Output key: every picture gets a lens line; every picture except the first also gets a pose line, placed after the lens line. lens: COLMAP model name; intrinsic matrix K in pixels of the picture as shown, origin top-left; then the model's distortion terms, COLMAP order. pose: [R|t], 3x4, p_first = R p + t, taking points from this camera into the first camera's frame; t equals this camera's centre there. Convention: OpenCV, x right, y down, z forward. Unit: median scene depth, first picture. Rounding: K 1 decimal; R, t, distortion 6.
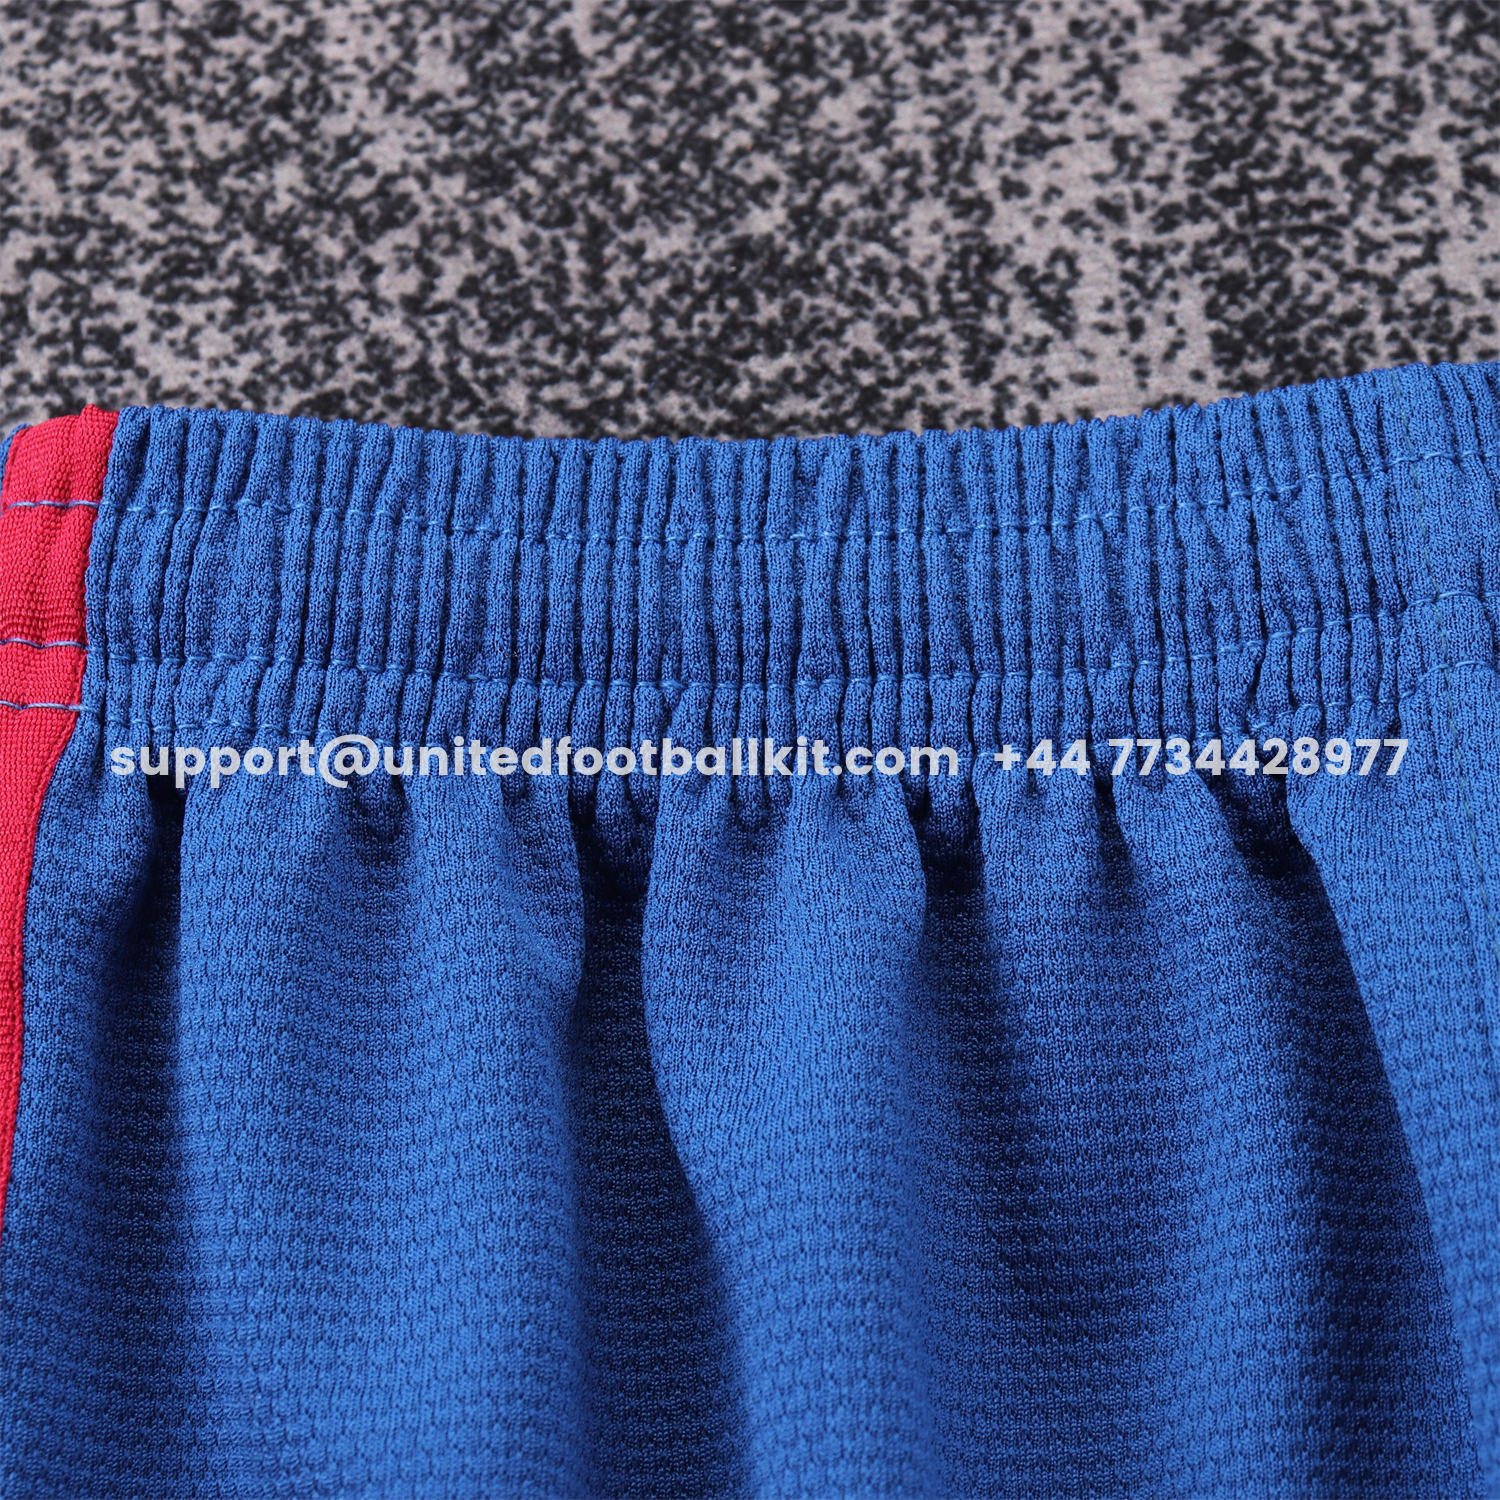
lens RADIAL K [[4925.8, 0, 751.7], [0, 4925.8, 748.8], [0, 0, 1]] dist [0.006944, 0.000000]
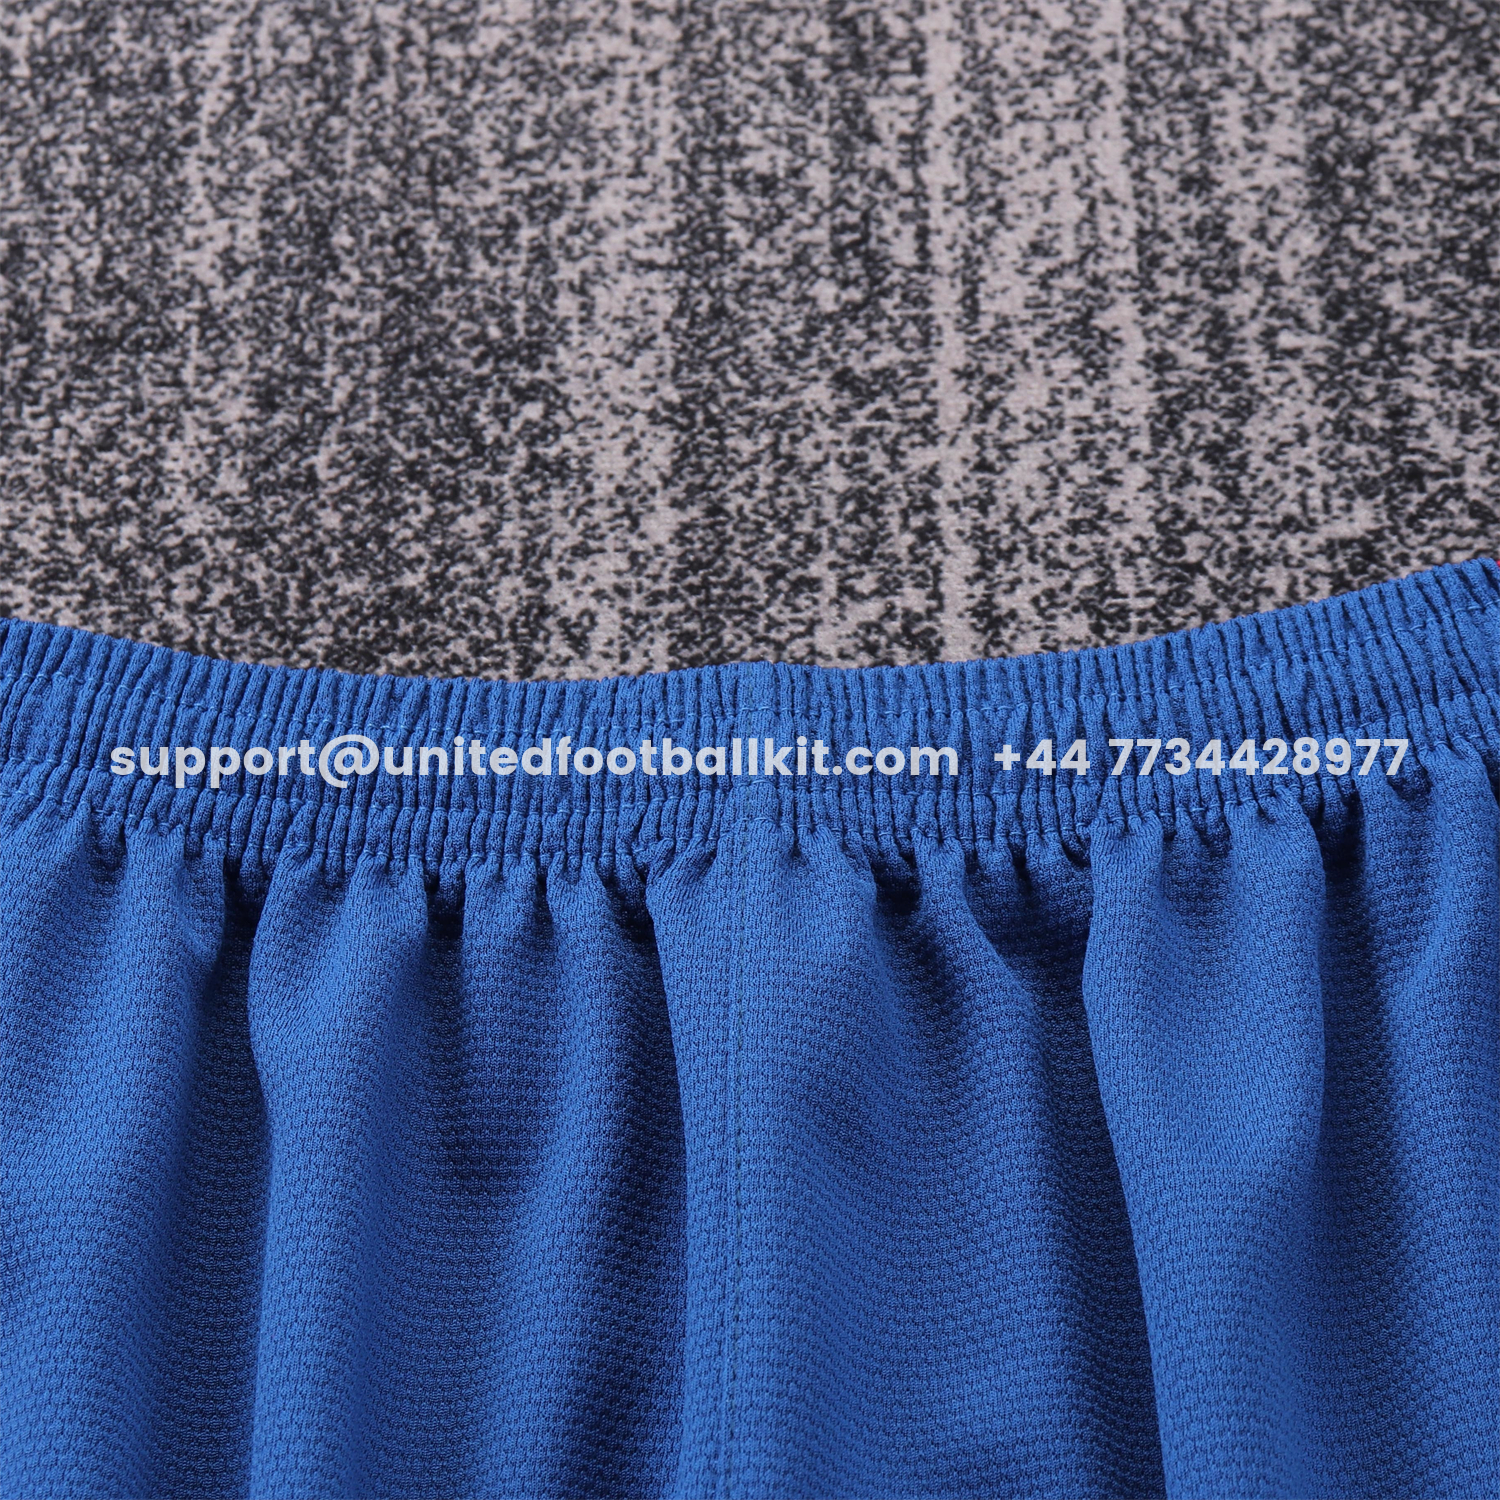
lens RADIAL K [[4855.9, 0, 748.9], [0, 4855.9, 750.5], [0, 0, 1]] dist [0.058659, 0.000000]
pose [[0.994074, 0.097379, -0.048316, 0.197268], [-0.105887, 0.967966, -0.227660, 0.302861], [0.024599, 0.231427, 0.972541, -0.549146]]
